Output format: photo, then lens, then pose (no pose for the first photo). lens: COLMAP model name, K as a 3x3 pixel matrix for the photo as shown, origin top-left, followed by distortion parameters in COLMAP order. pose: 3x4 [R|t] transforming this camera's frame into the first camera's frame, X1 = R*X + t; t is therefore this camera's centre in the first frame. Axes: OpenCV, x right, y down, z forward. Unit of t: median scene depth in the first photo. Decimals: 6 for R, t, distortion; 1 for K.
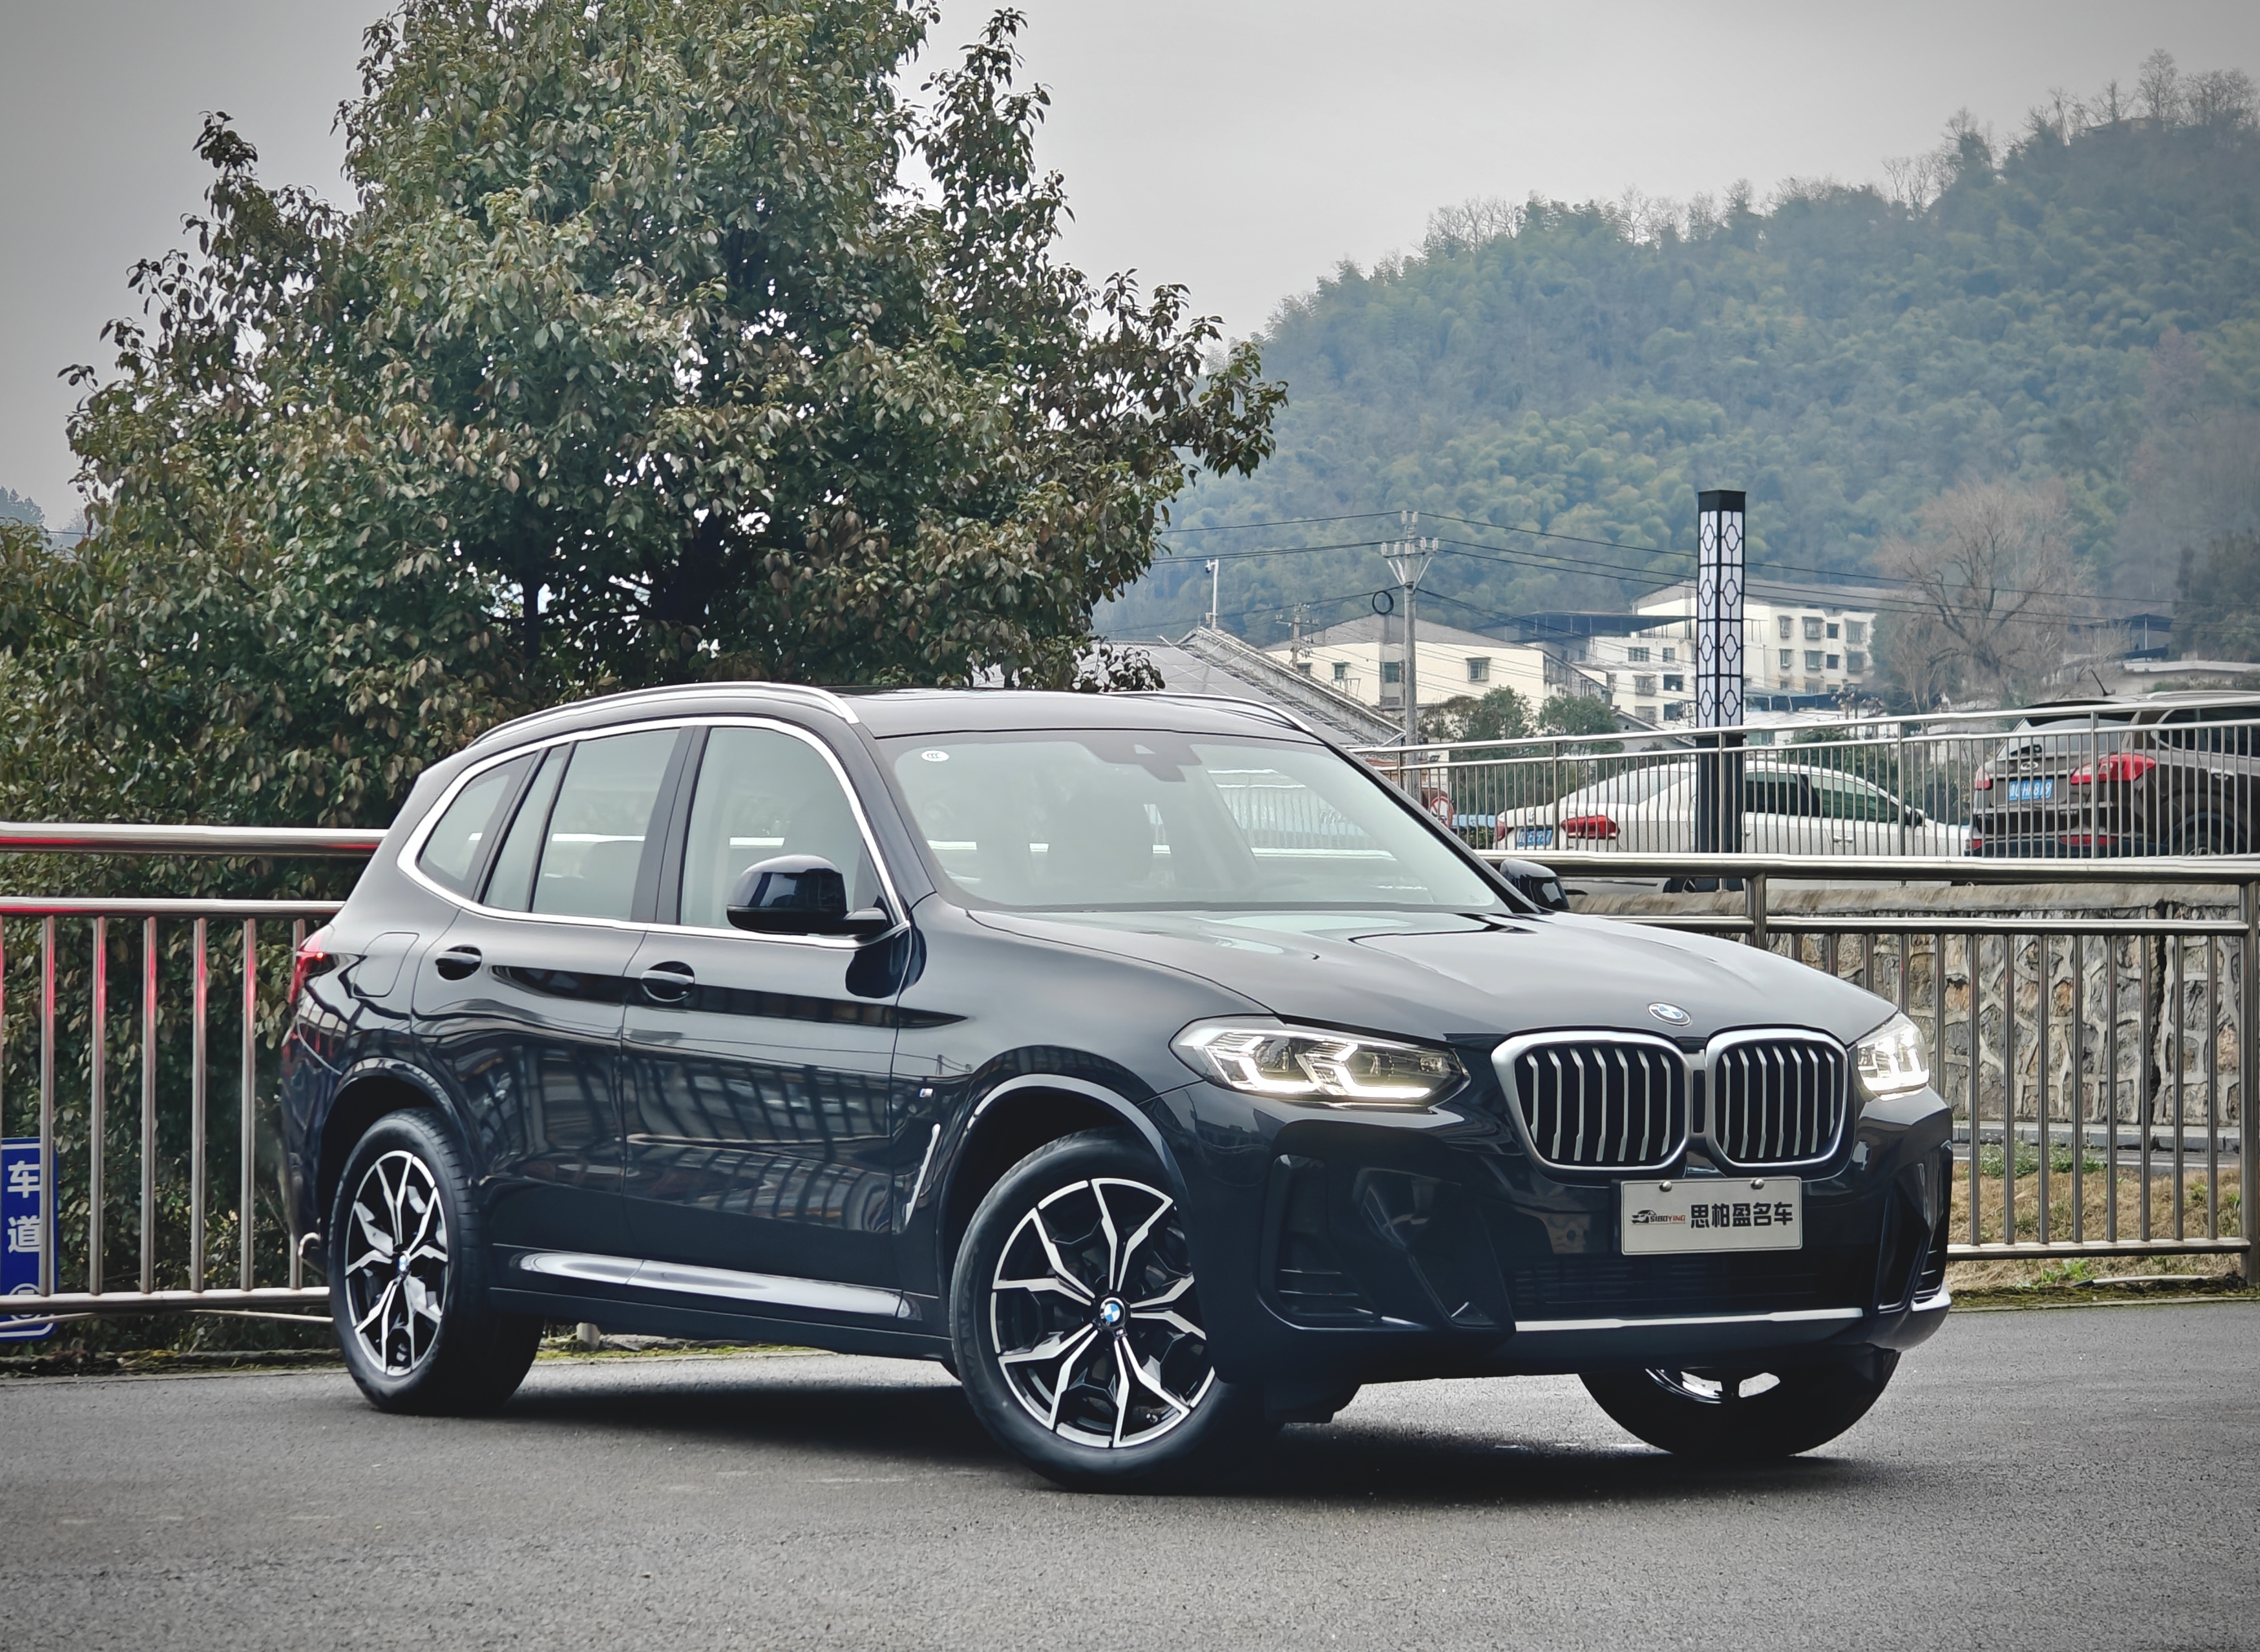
lens RADIAL K [[6943.1, 0, 1129.3], [0, 6943.1, 808.0], [0, 0, 1]] dist [-0.801681, 0.000000]
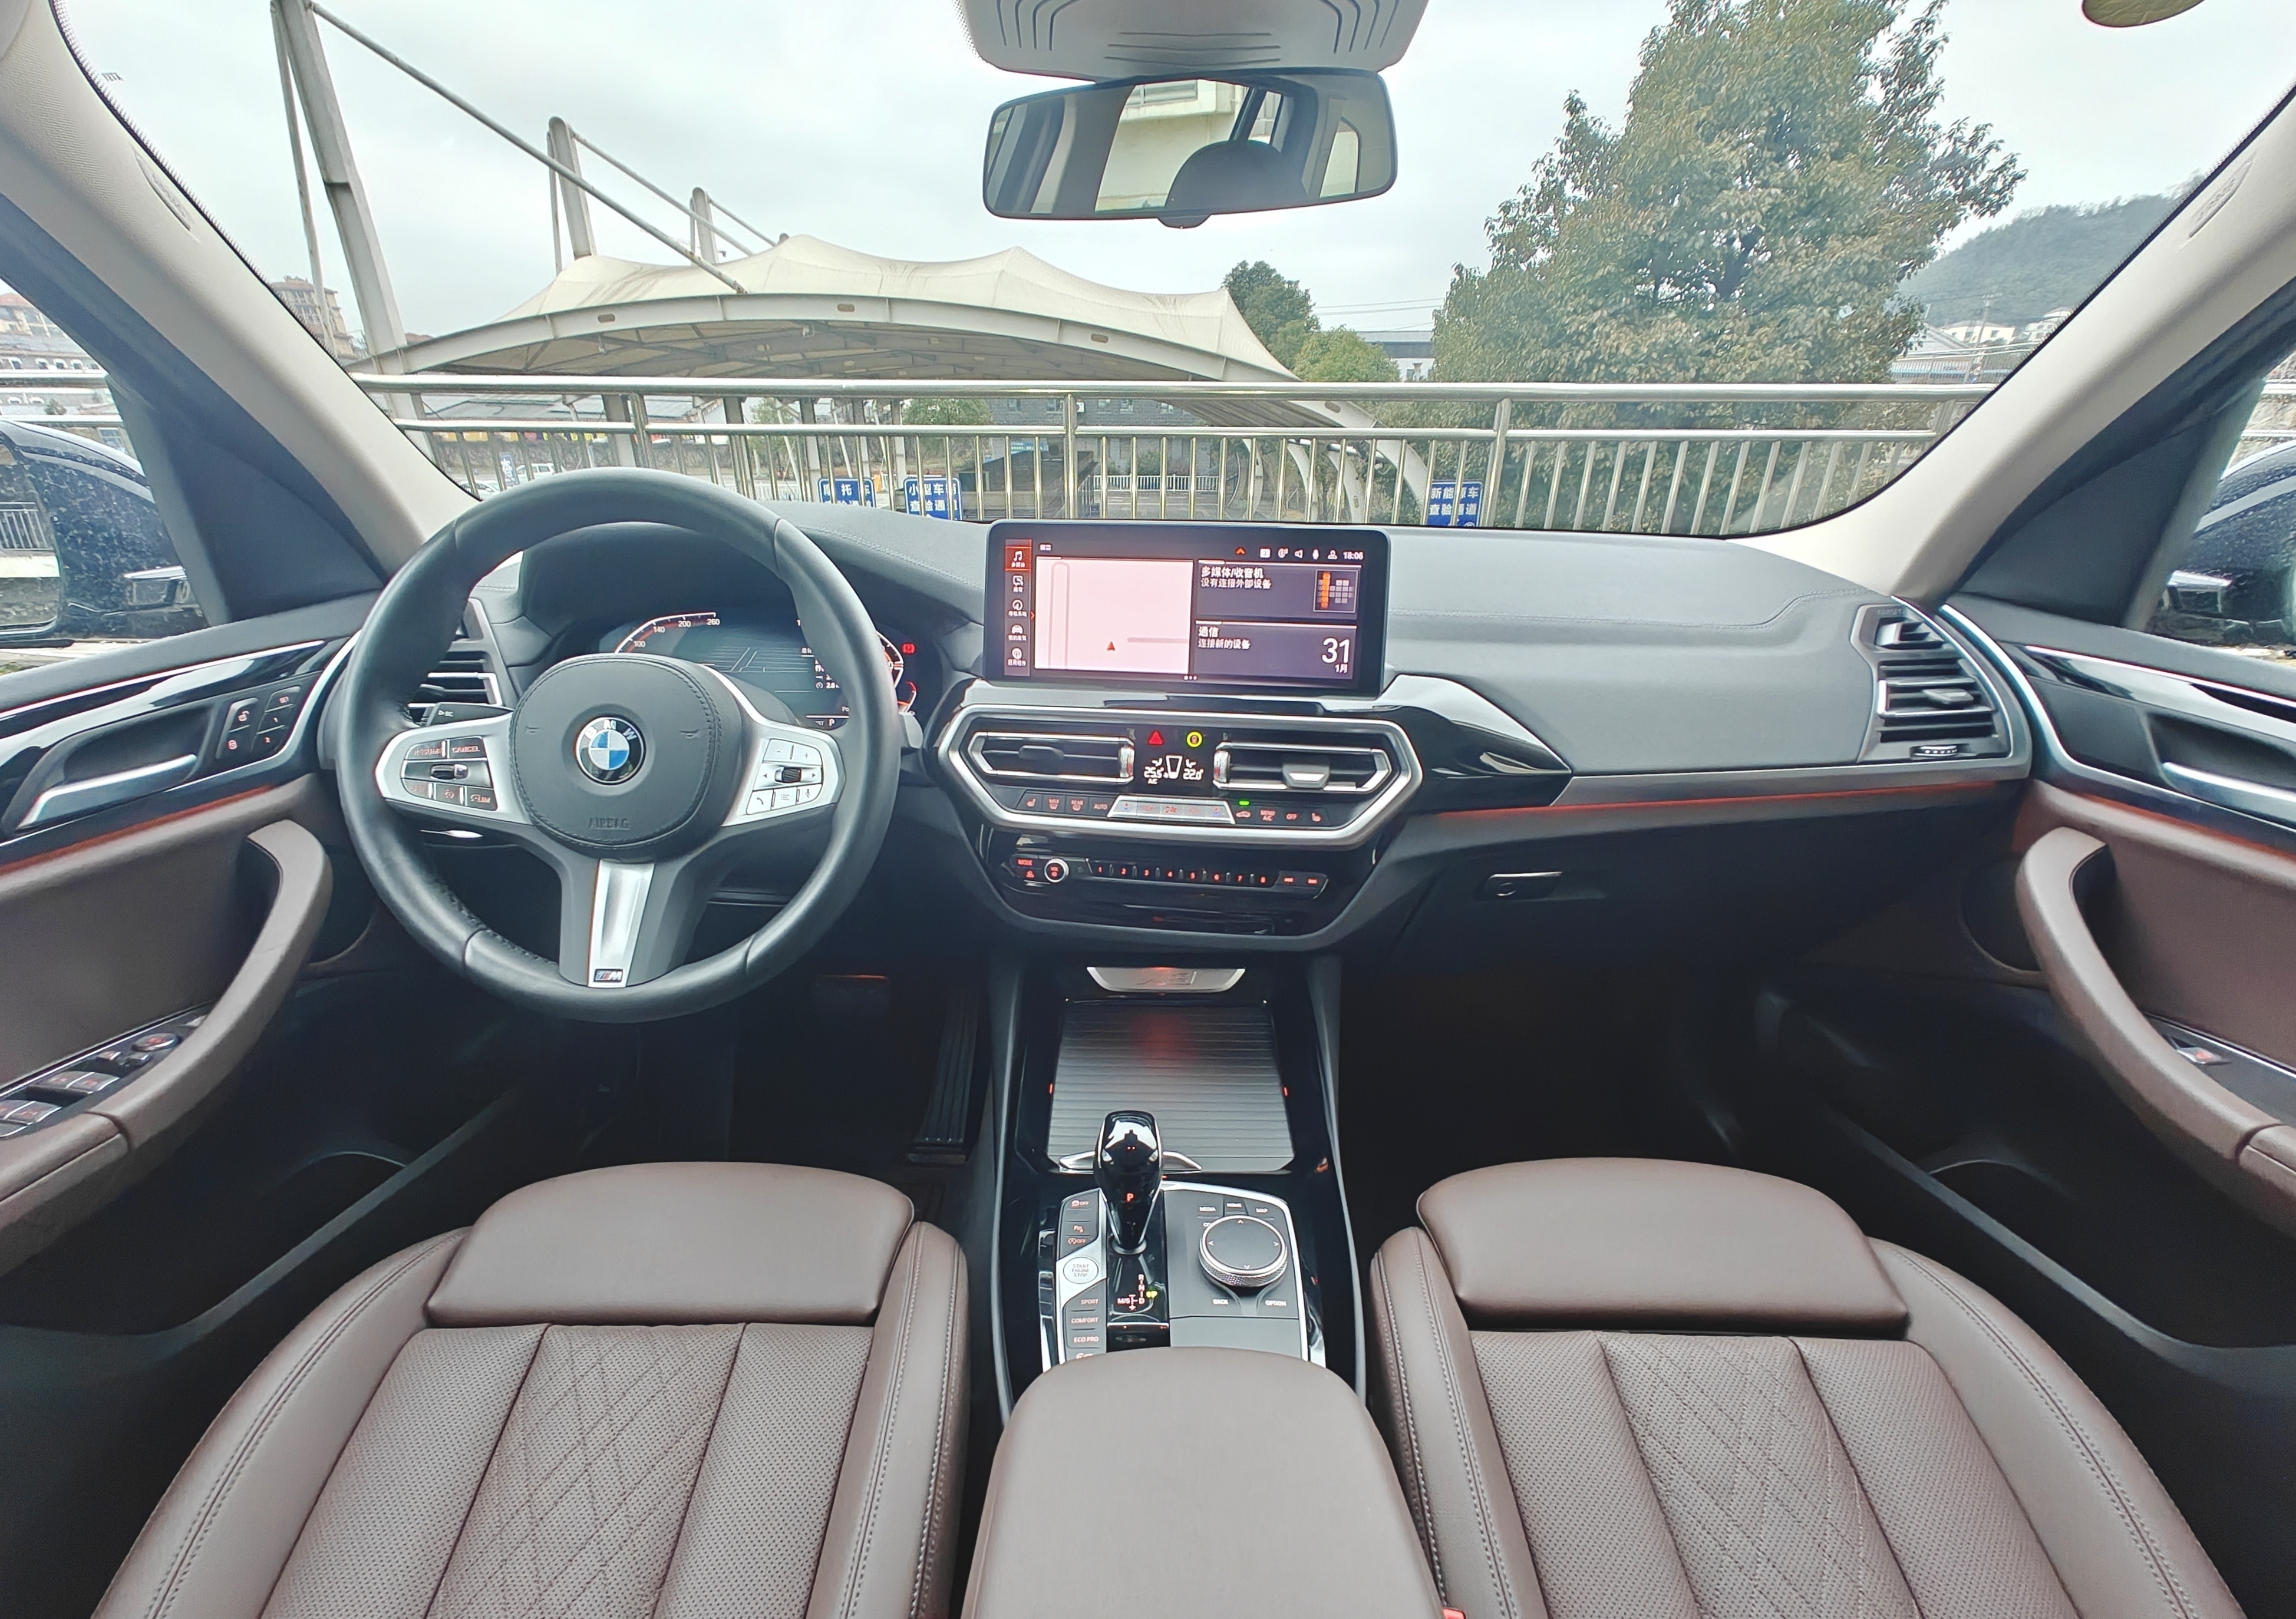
lens RADIAL K [[994.6, 0, 1131.0], [0, 994.6, 877.1], [0, 0, 1]] dist [-0.000874, 0.002522]
pose [[0.828973, 0.242368, -0.504046, -0.001926], [0.010315, 0.894447, 0.447055, 0.001503], [0.559194, -0.375795, 0.738972, 0.509885]]
